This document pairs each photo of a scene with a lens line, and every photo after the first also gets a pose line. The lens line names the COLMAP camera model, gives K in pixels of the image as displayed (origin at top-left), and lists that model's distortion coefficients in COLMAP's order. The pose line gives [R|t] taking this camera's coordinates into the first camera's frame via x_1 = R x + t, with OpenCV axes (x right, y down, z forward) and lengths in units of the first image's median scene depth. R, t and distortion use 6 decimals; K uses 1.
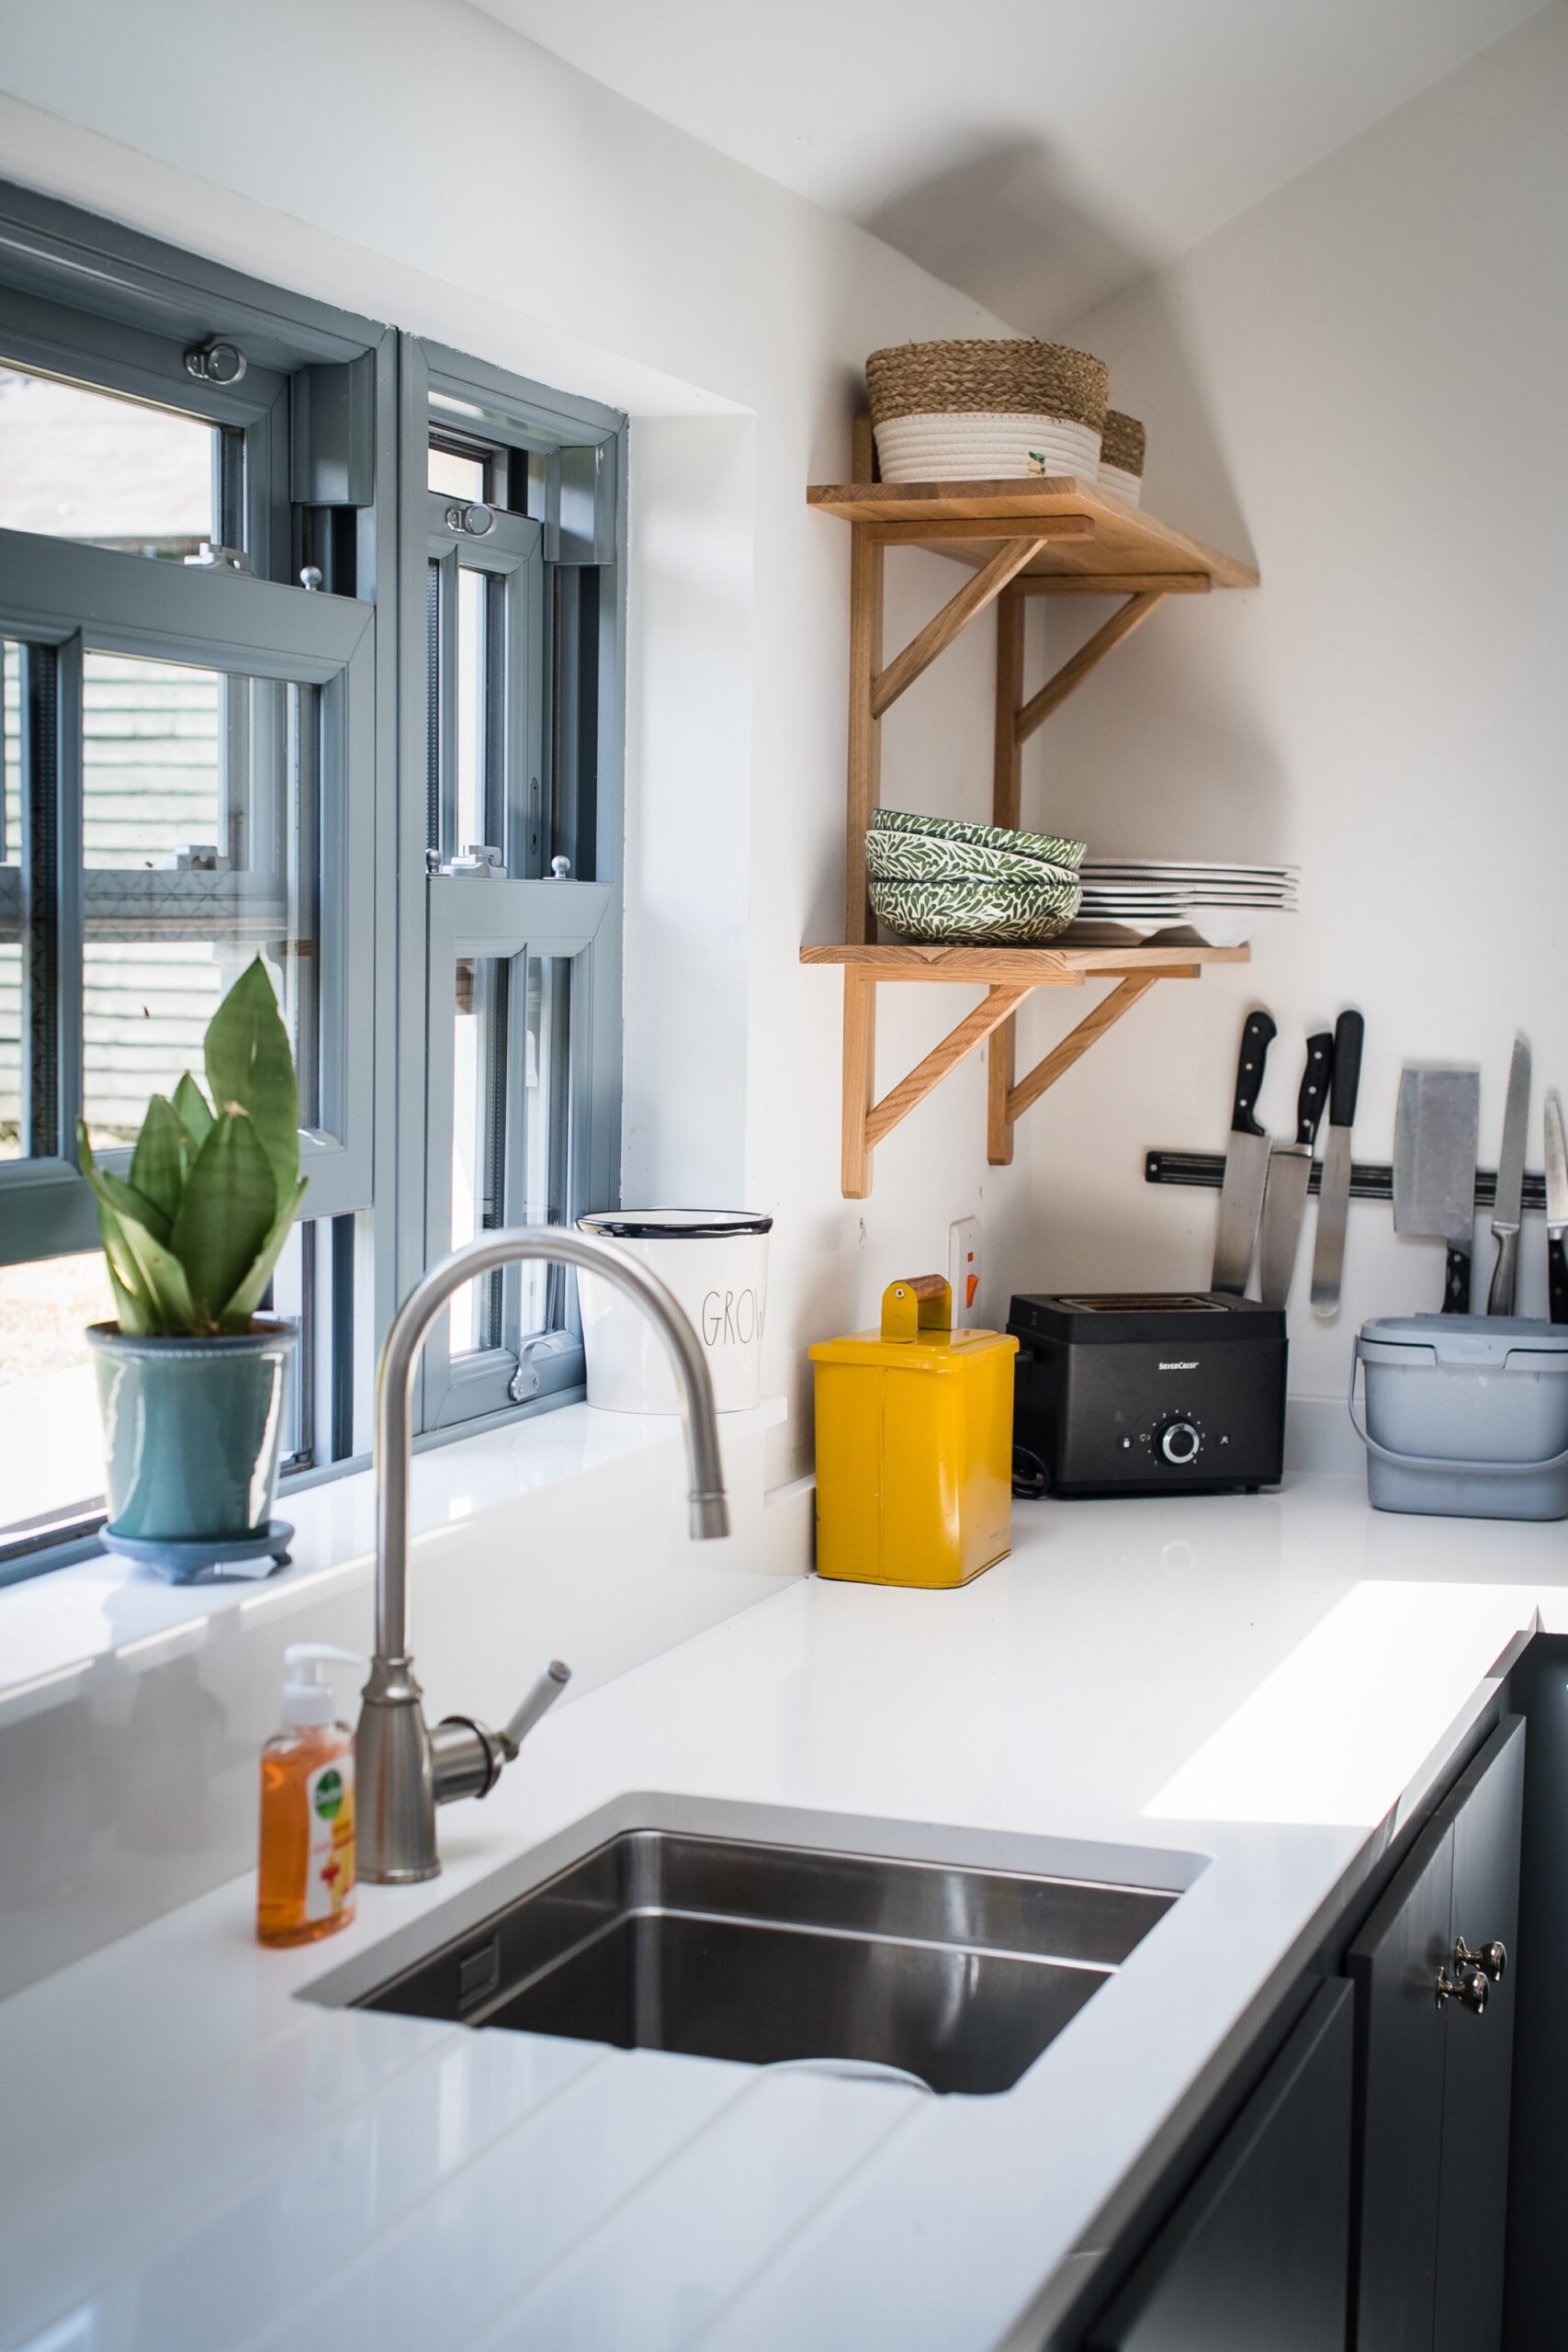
lens RADIAL K [[3376.1, 0, 782.3], [0, 3376.1, 1239.0], [0, 0, 1]] dist [-0.015797, -0.006216]
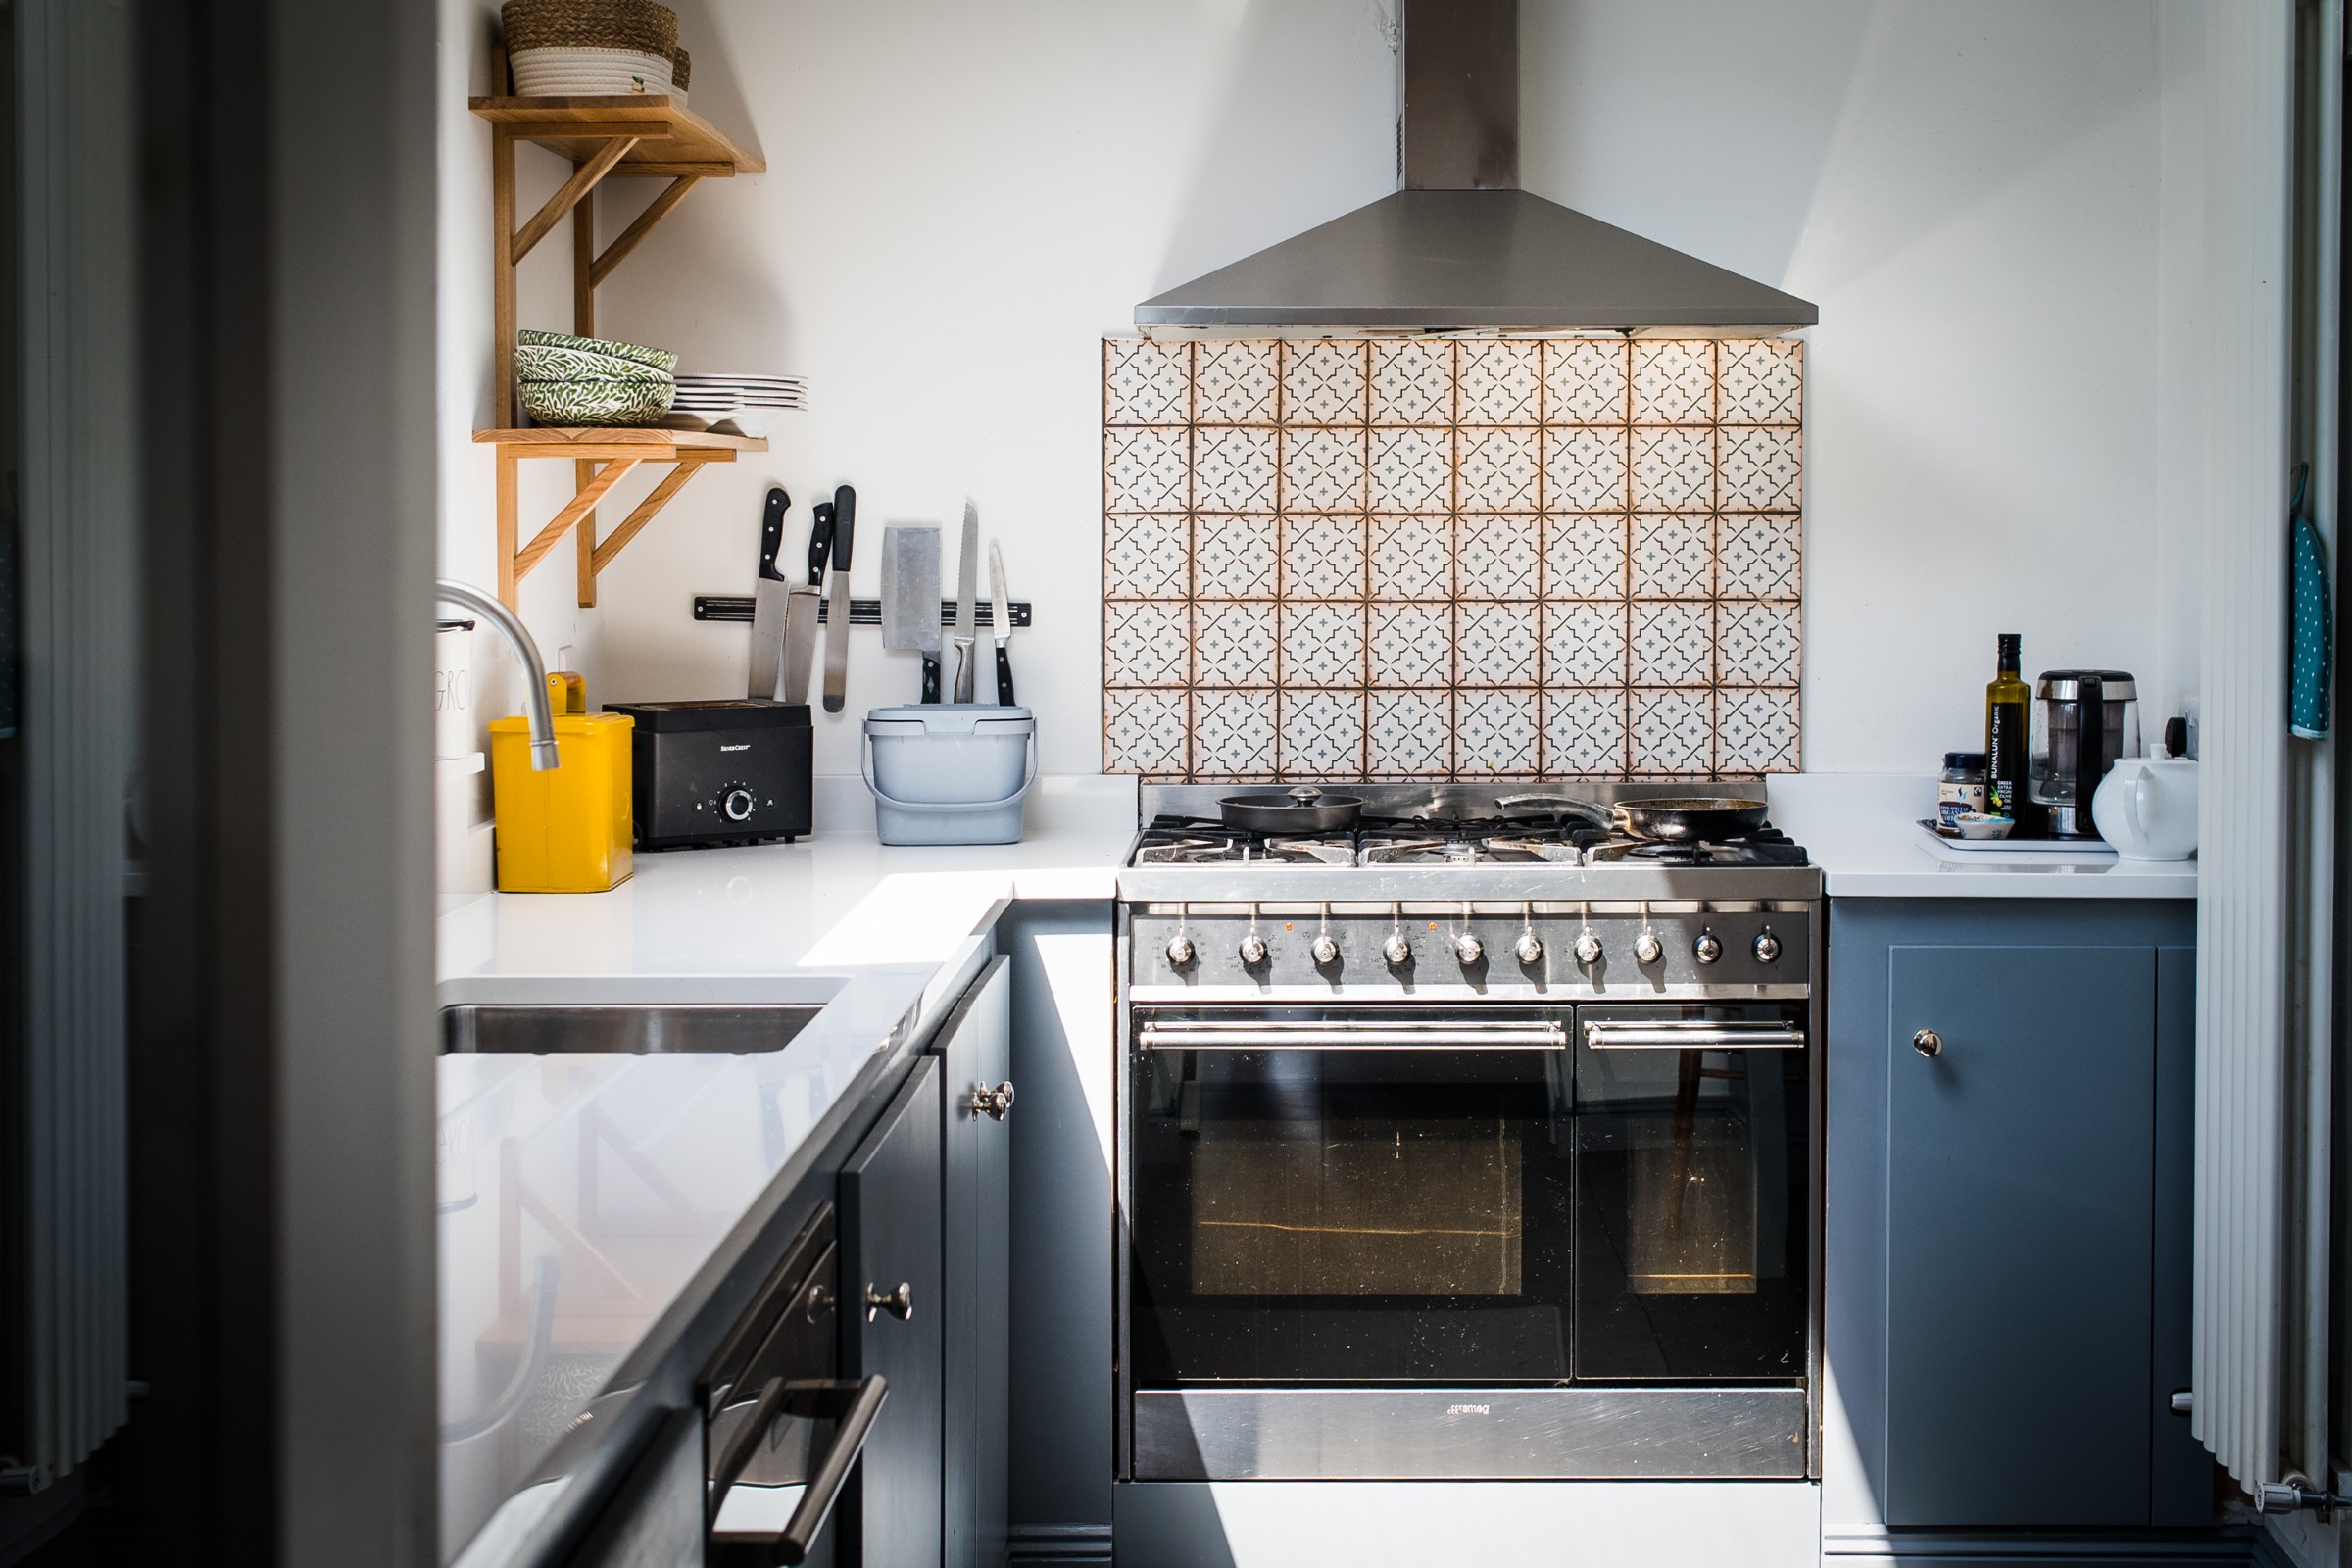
lens RADIAL K [[3376.5, 0, 1176.0], [0, 3376.5, 784.0], [0, 0, 1]] dist [-0.015797, -0.006216]
pose [[0.952374, -0.042204, 0.301997, -0.122674], [0.045095, 0.998979, -0.002605, 0.063312], [-0.301578, 0.016099, 0.953305, -0.339091]]
